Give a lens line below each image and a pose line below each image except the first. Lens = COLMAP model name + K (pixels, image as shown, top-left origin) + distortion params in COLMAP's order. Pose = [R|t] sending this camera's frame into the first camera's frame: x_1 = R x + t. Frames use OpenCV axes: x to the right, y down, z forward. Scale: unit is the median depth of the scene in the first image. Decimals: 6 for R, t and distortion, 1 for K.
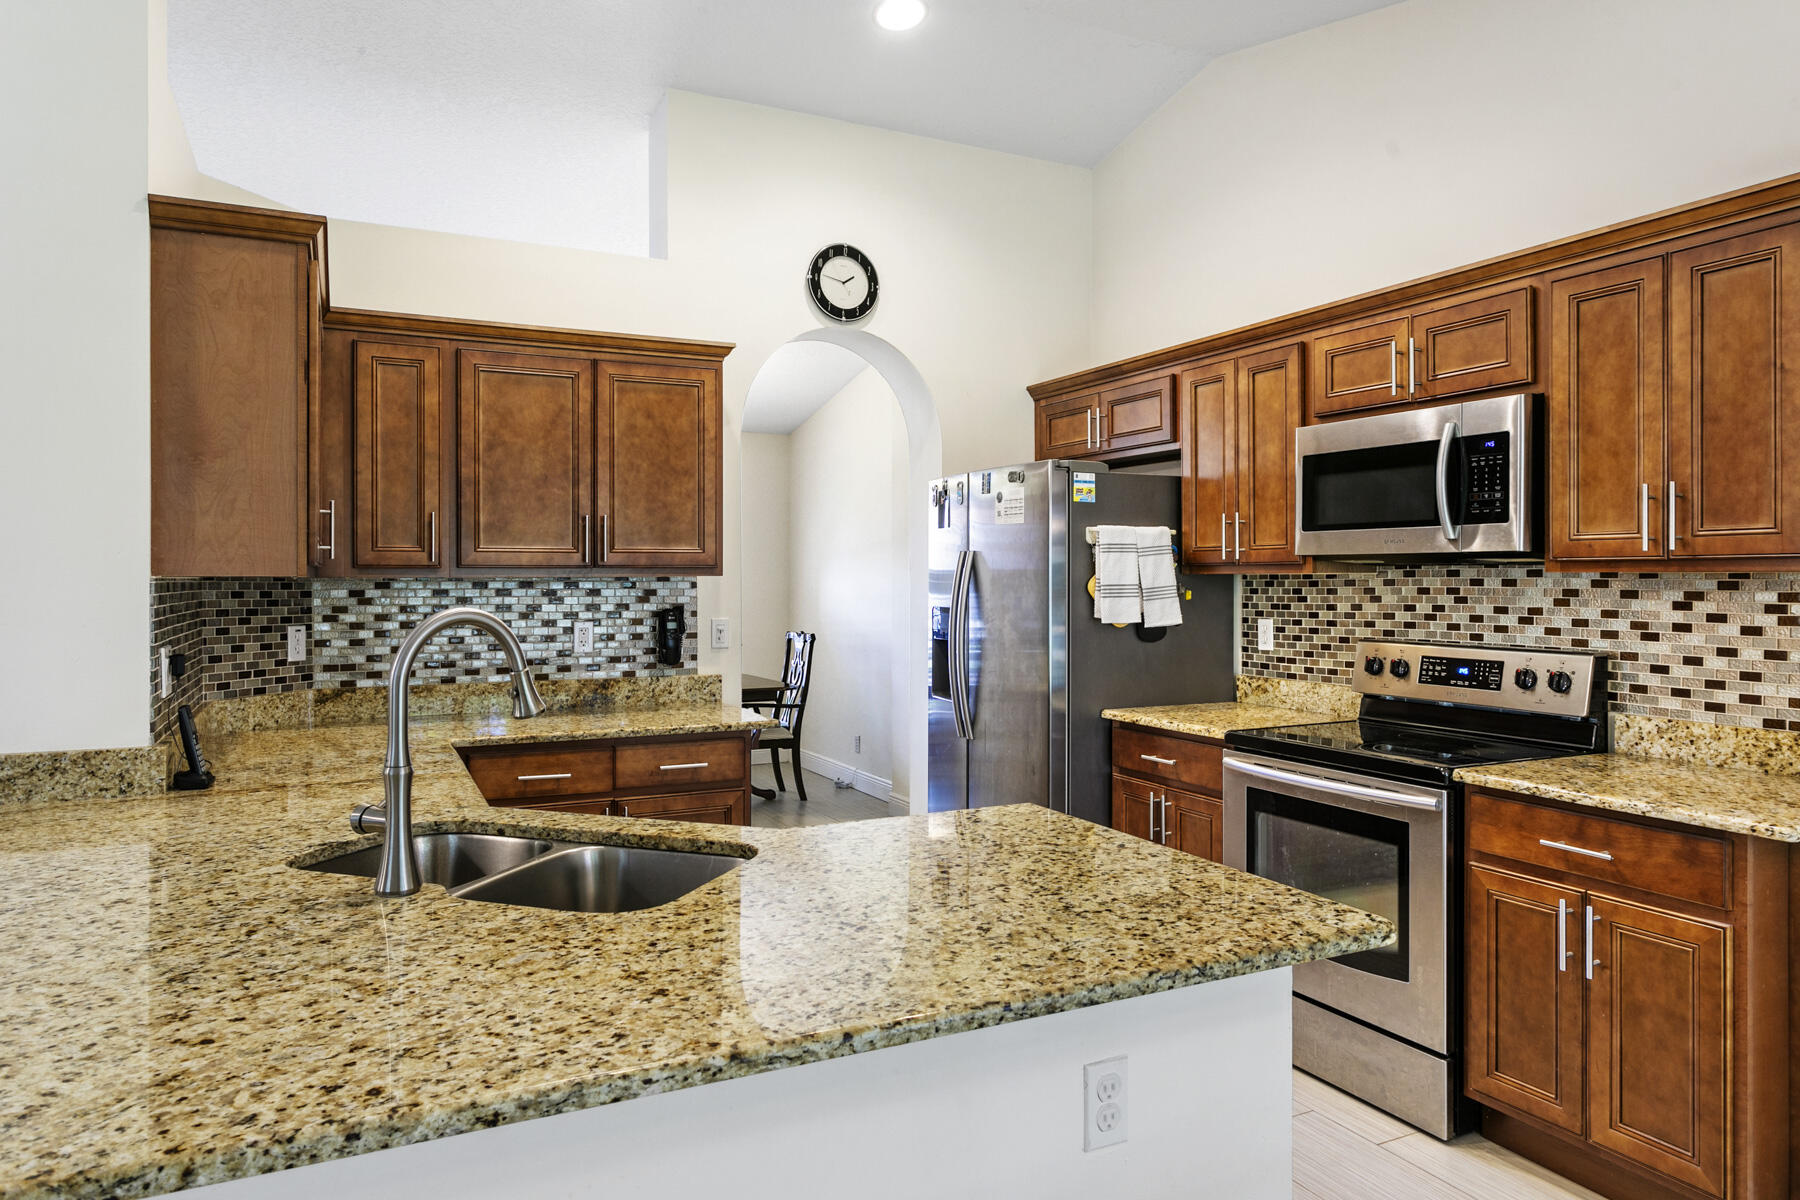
lens RADIAL K [[1125.4, 0, 900.0], [0, 1125.4, 600.0], [0, 0, 1]] dist [-0.000669, -0.026226]
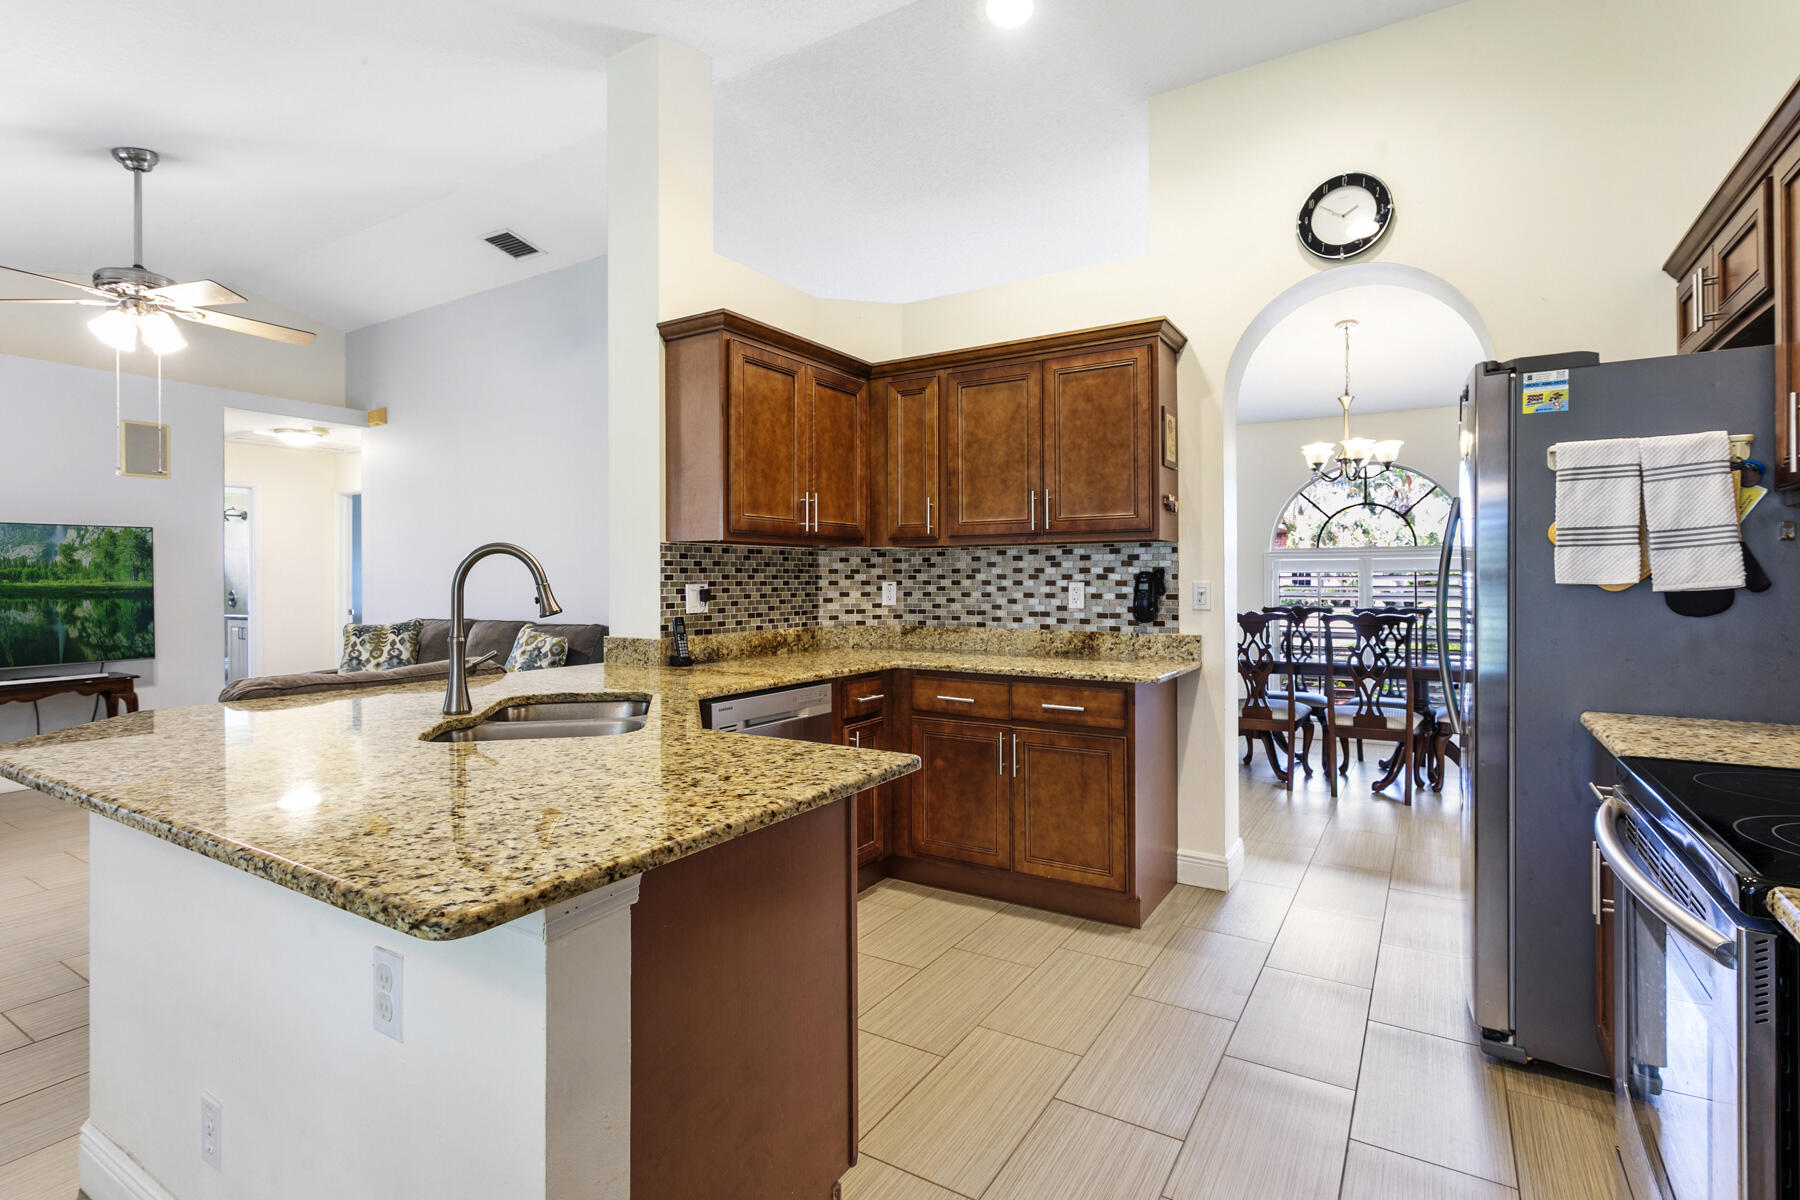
lens RADIAL K [[870.5, 0, 897.7], [0, 870.5, 588.6], [0, 0, 1]] dist [0.000851, 0.000925]
pose [[0.523677, 0.009209, -0.851867, 0.421534], [-0.012858, 0.999913, 0.002905, 0.026881], [0.851820, 0.009432, 0.523750, 0.373520]]
